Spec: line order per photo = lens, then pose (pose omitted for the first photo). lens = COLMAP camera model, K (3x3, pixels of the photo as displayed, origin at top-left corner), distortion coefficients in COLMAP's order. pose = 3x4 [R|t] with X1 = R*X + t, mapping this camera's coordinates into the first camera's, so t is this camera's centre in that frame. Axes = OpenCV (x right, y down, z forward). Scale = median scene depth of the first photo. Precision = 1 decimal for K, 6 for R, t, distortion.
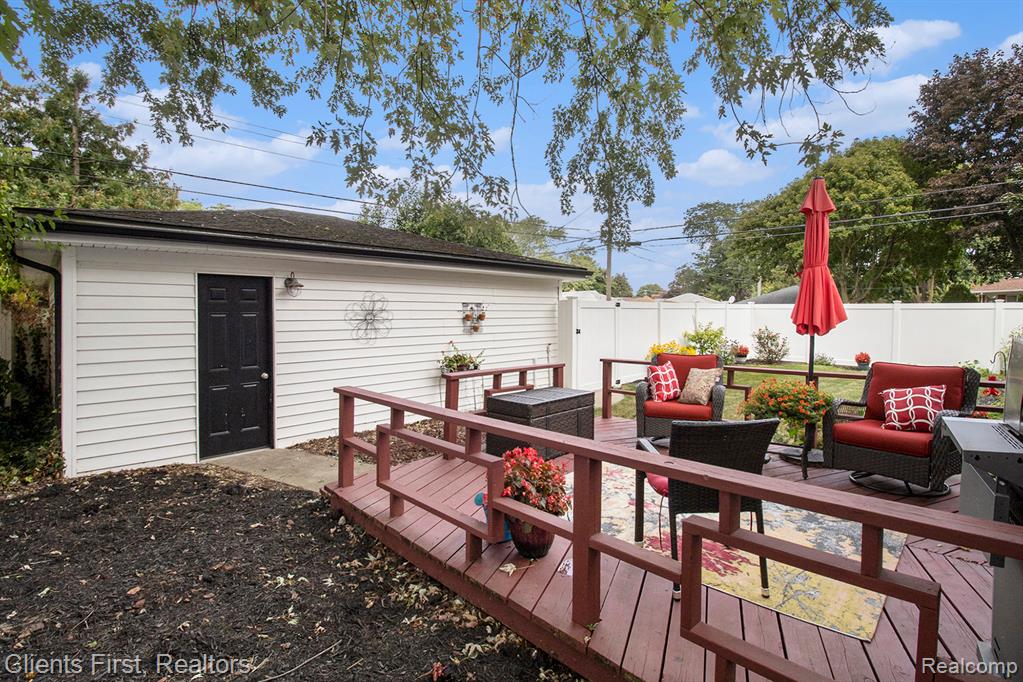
lens RADIAL K [[471.5, 0, 502.8], [0, 471.5, 344.5], [0, 0, 1]] dist [-0.007861, -0.007808]
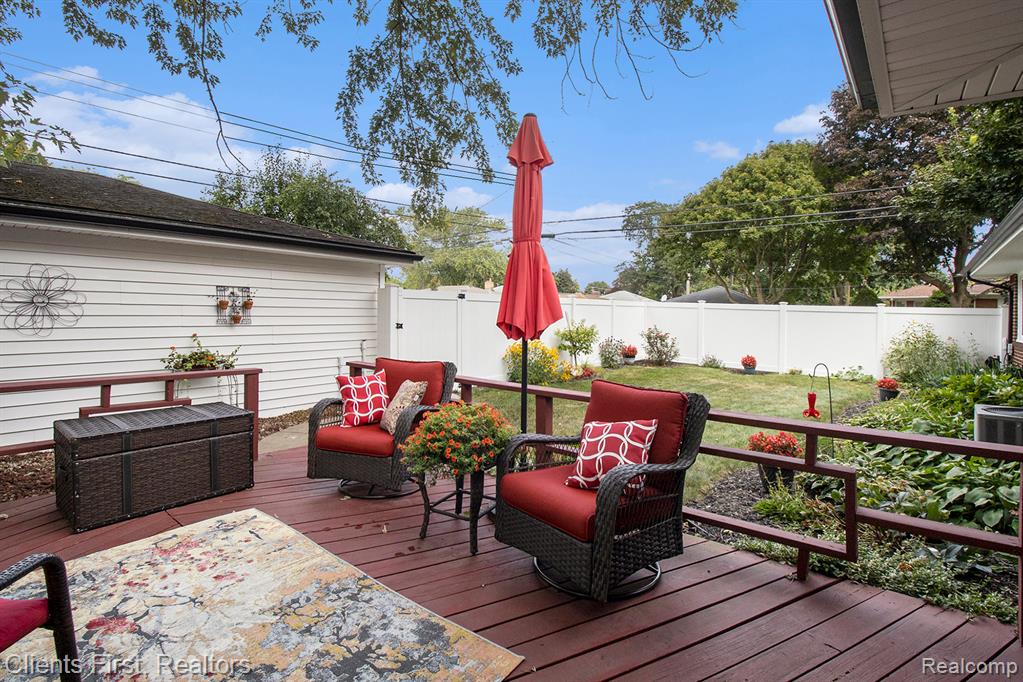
lens RADIAL K [[471.5, 0, 508.6], [0, 471.5, 338.1], [0, 0, 1]] dist [-0.007861, -0.007808]
pose [[0.994385, 0.021899, 0.103531, 0.179216], [-0.021942, 0.999759, -0.000730, -0.006415], [-0.103522, -0.001546, 0.994626, 0.095342]]
